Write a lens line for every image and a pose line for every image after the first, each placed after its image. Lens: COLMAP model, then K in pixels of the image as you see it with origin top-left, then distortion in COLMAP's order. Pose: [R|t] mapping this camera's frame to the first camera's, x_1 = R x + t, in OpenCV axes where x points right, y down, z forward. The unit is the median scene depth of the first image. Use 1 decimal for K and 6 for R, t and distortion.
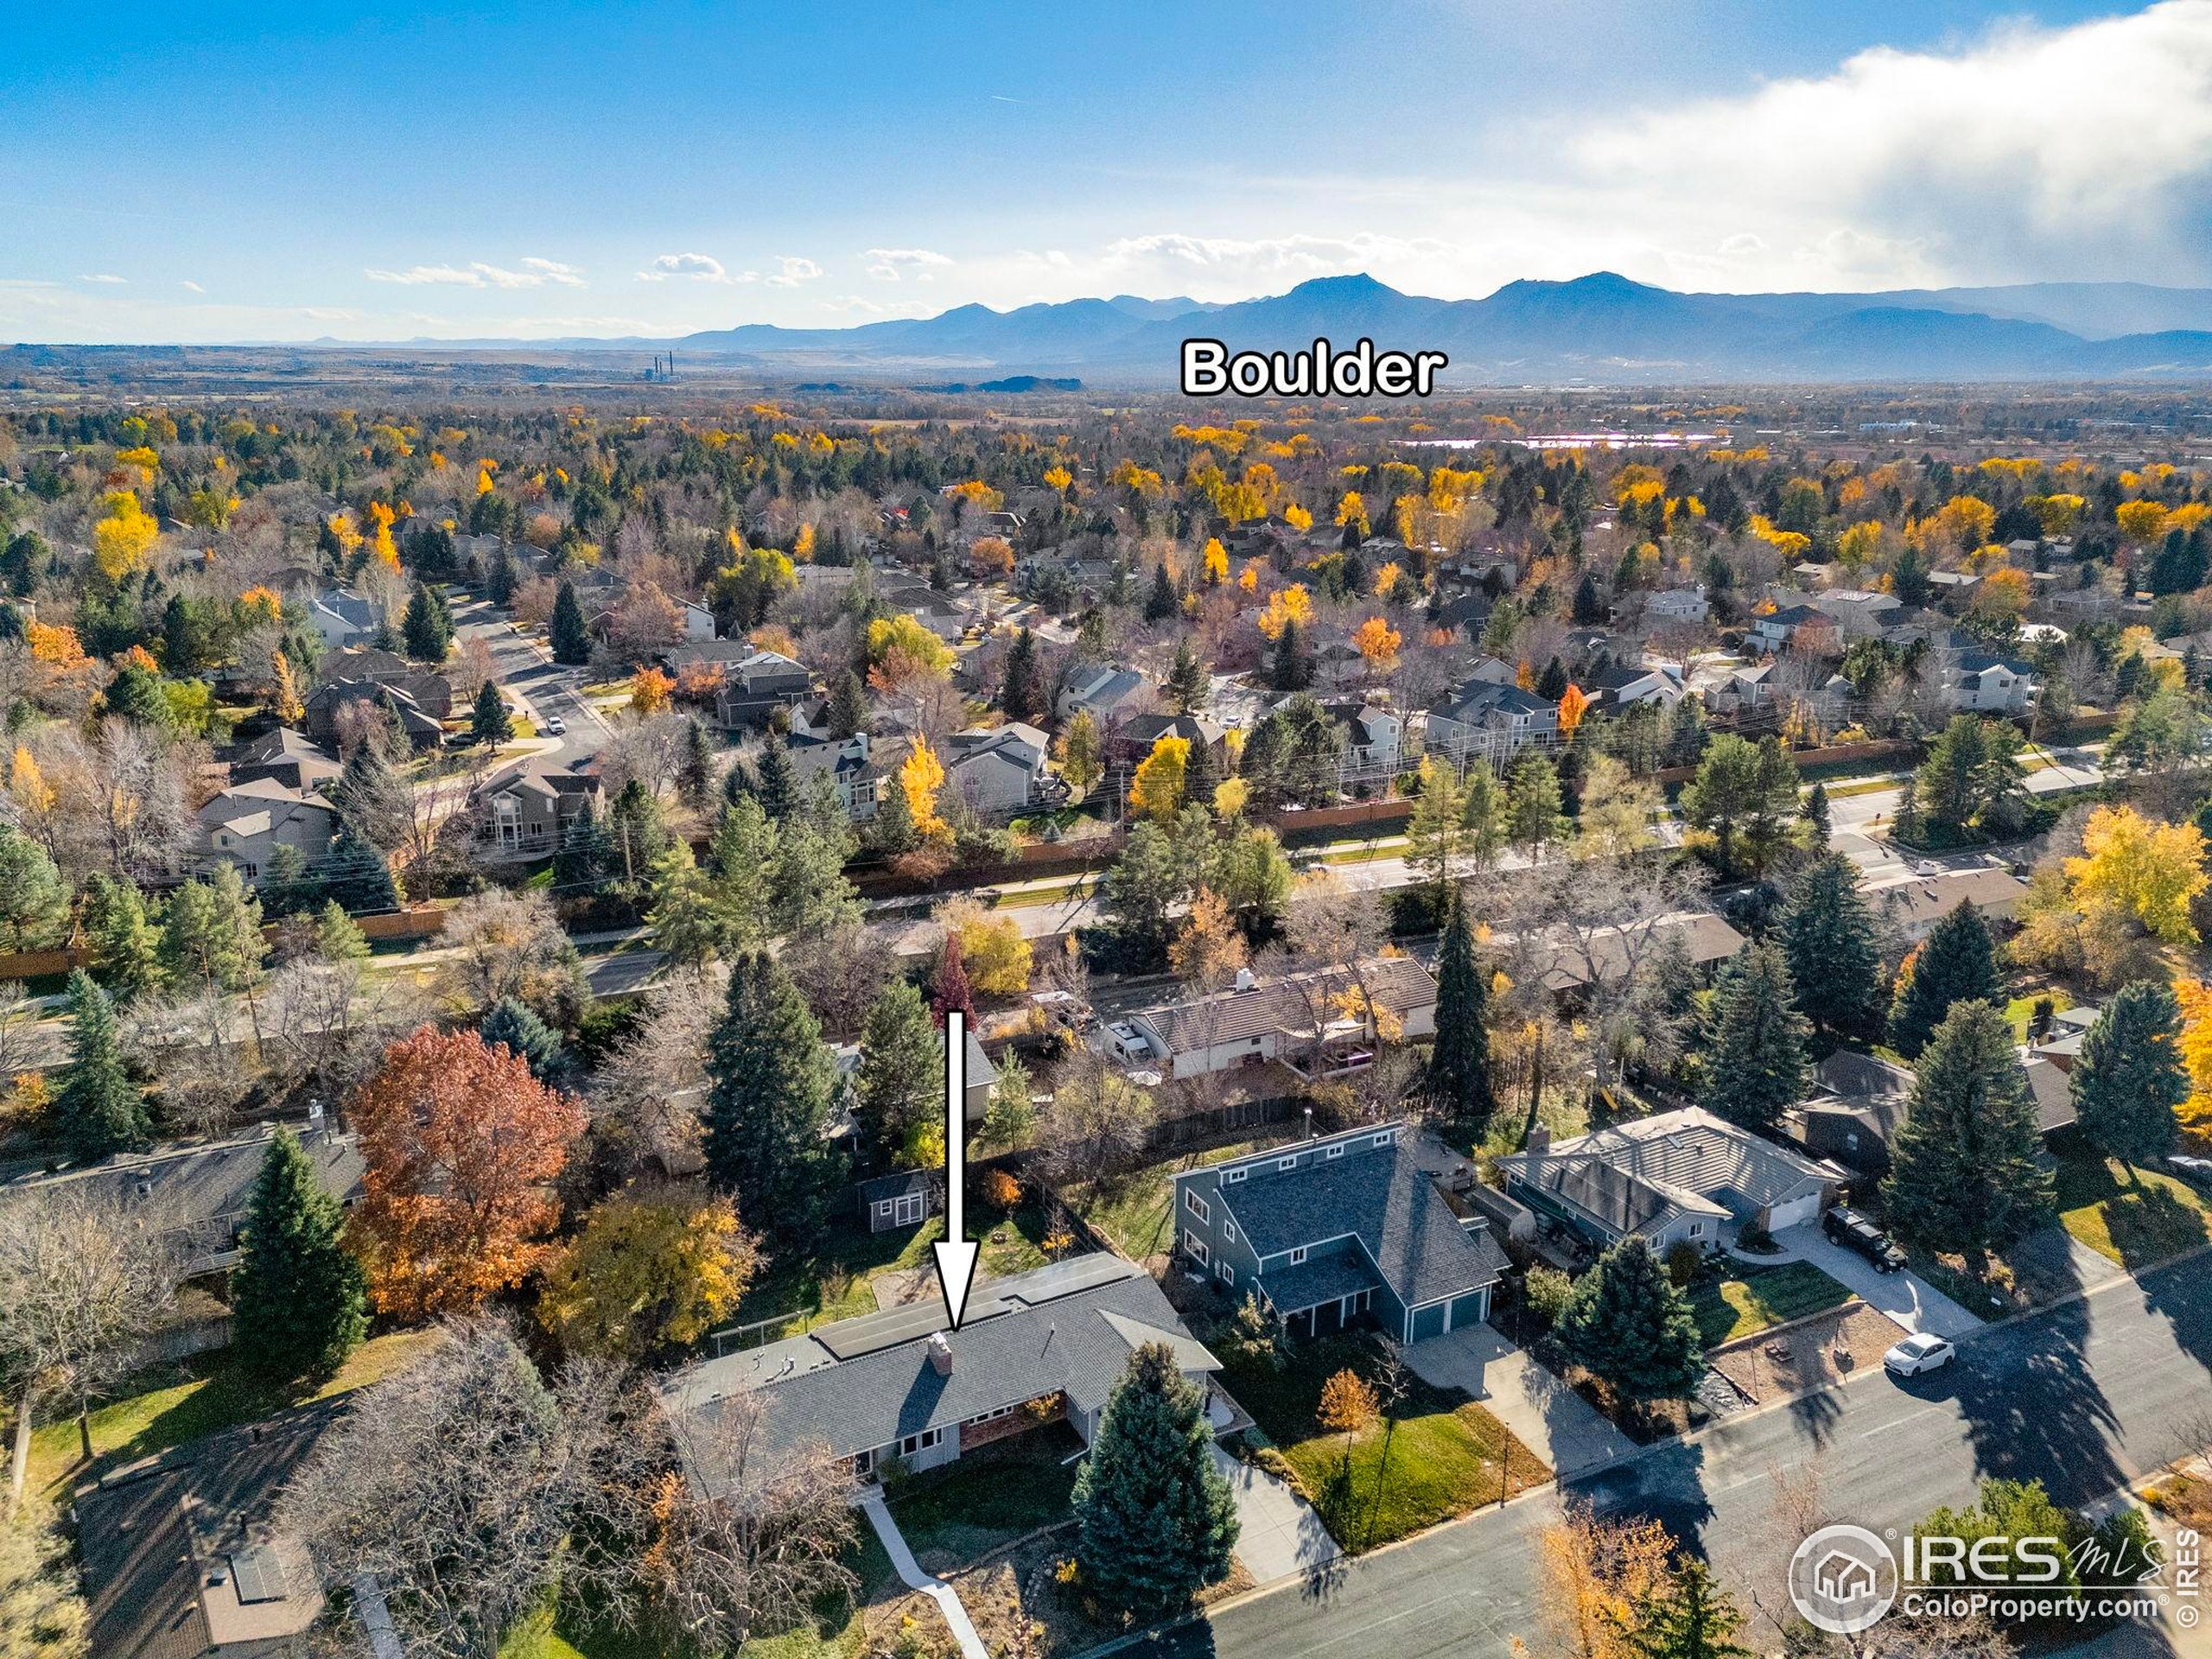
lens RADIAL K [[1618.6, 0, 1106.0], [0, 1618.6, 829.5], [0, 0, 1]] dist [0.072404, -0.069588]
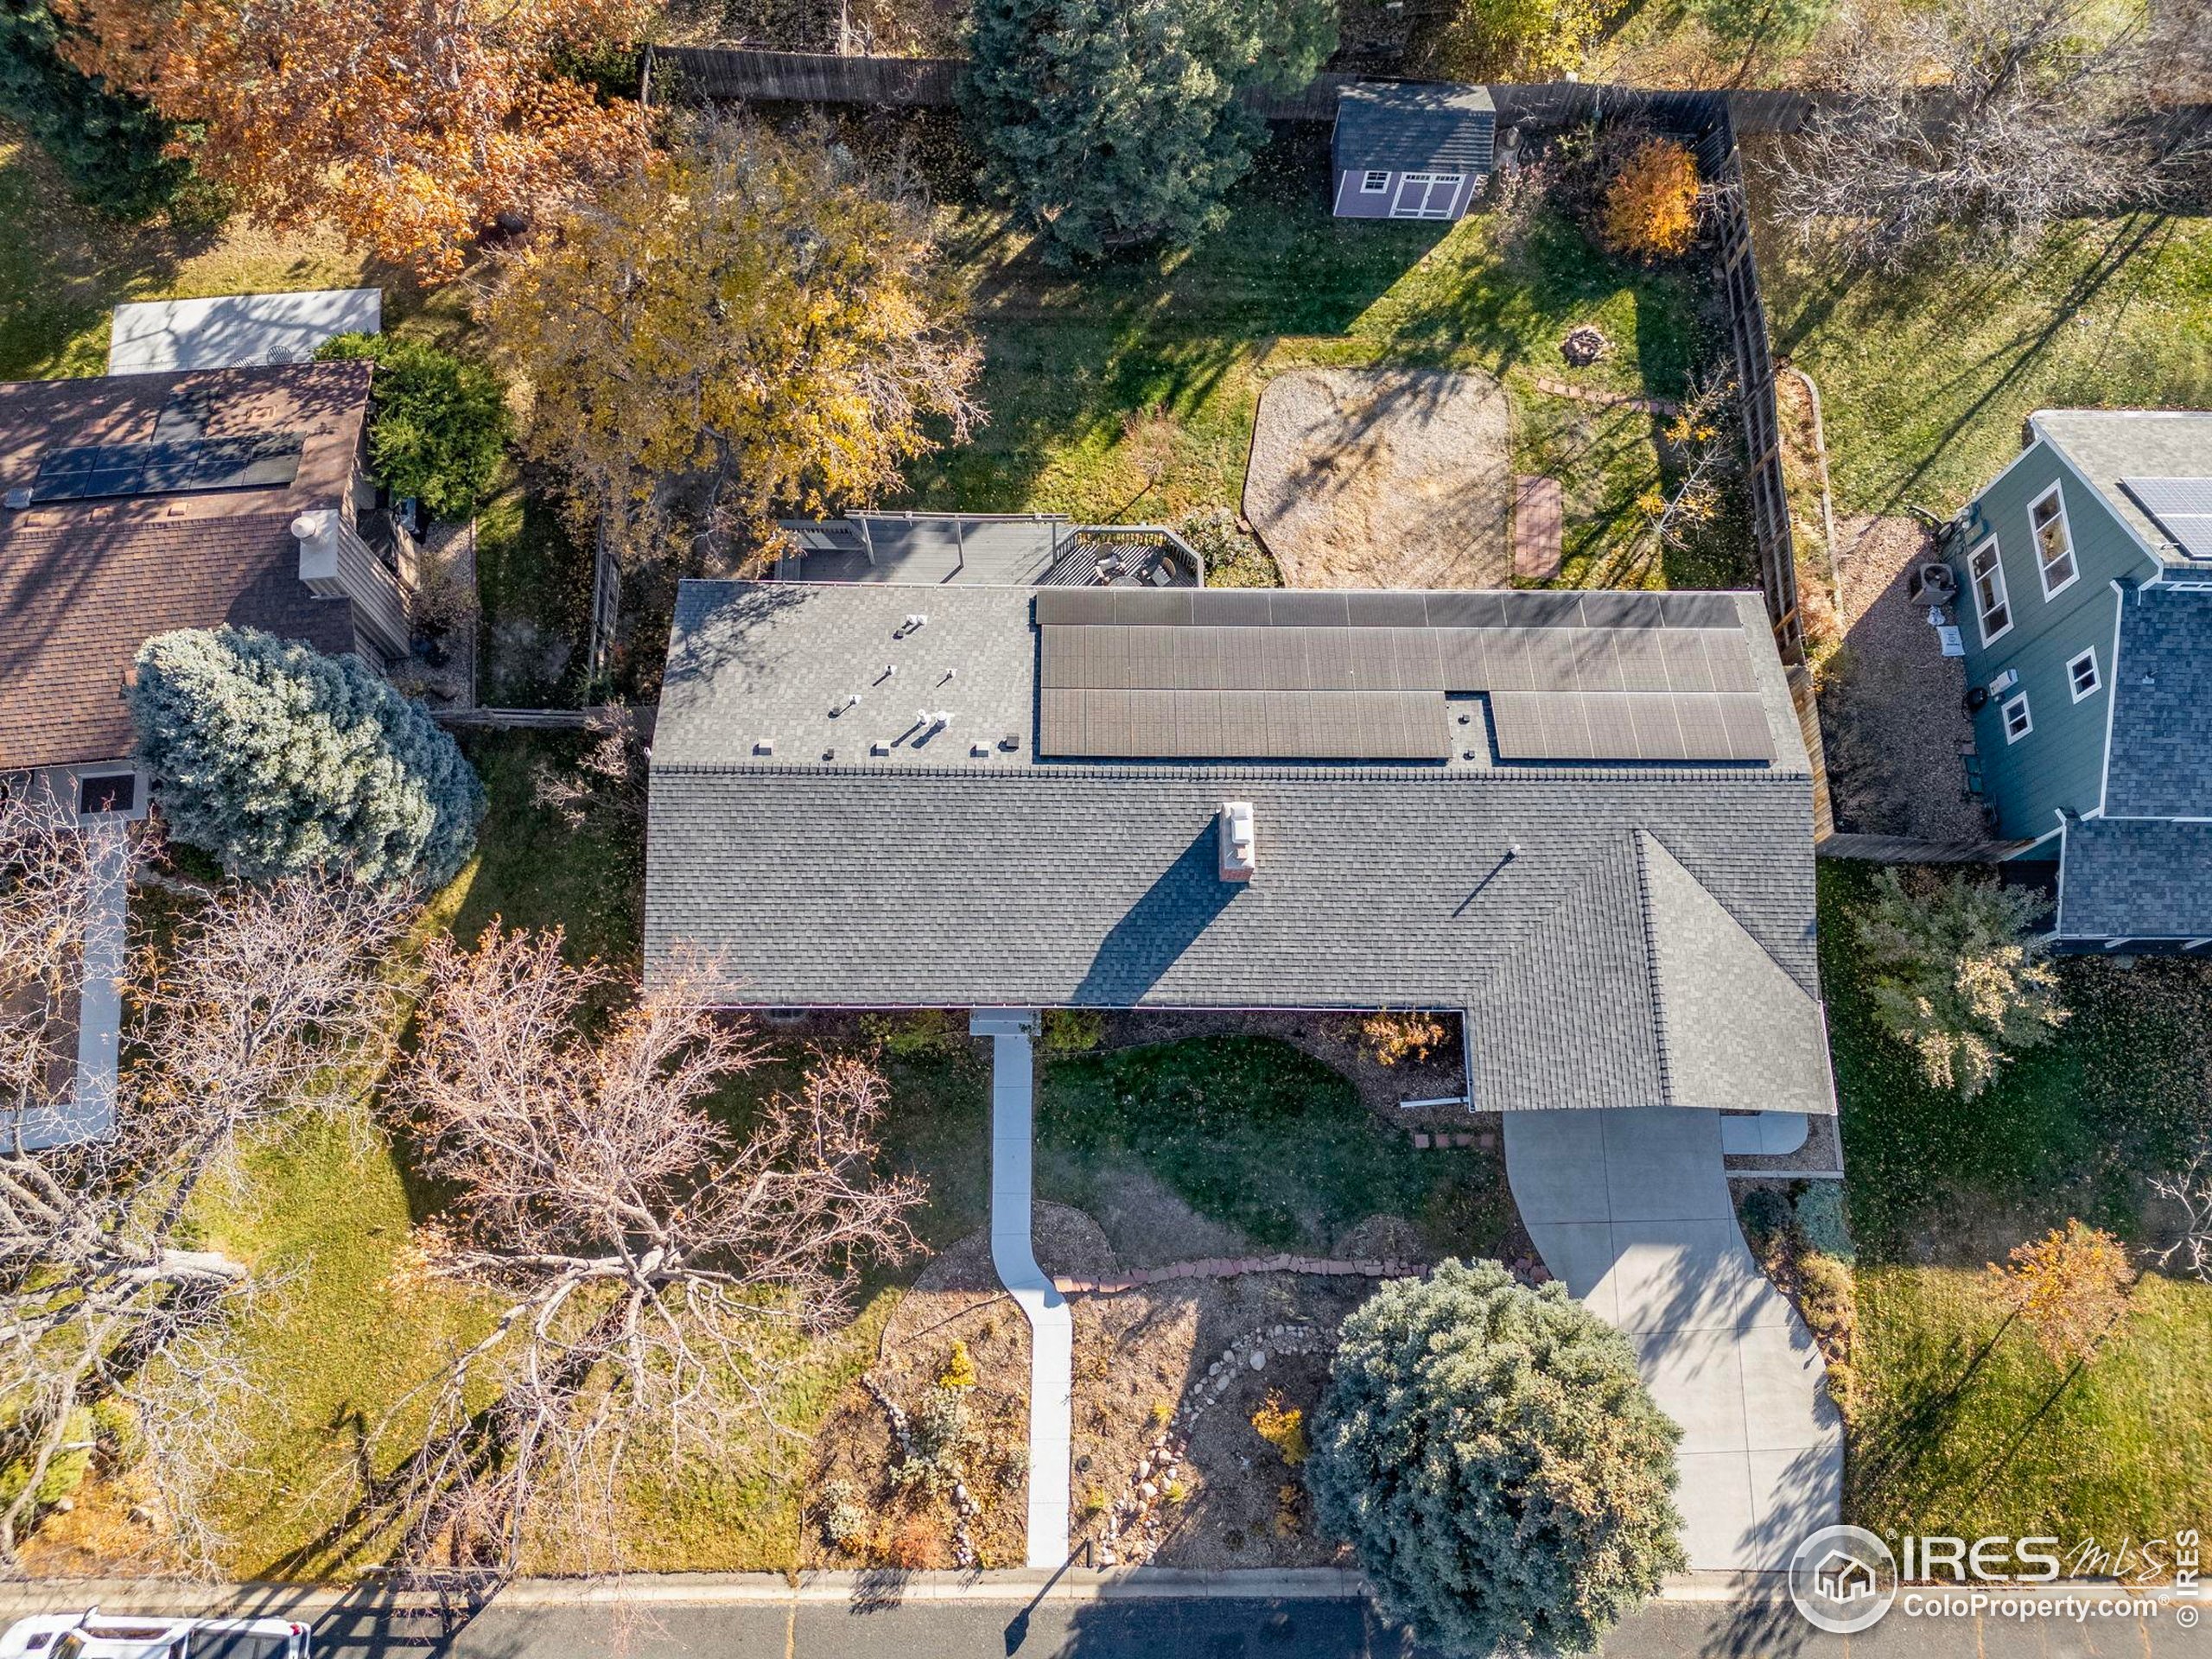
lens RADIAL K [[1618.6, 0, 1106.0], [0, 1618.6, 829.5], [0, 0, 1]] dist [0.072404, -0.069588]
pose [[0.881203, 0.453497, -0.133500, -0.077673], [-0.140808, 0.521368, 0.841635, -0.048198], [0.451282, -0.722853, 0.523287, 0.773846]]
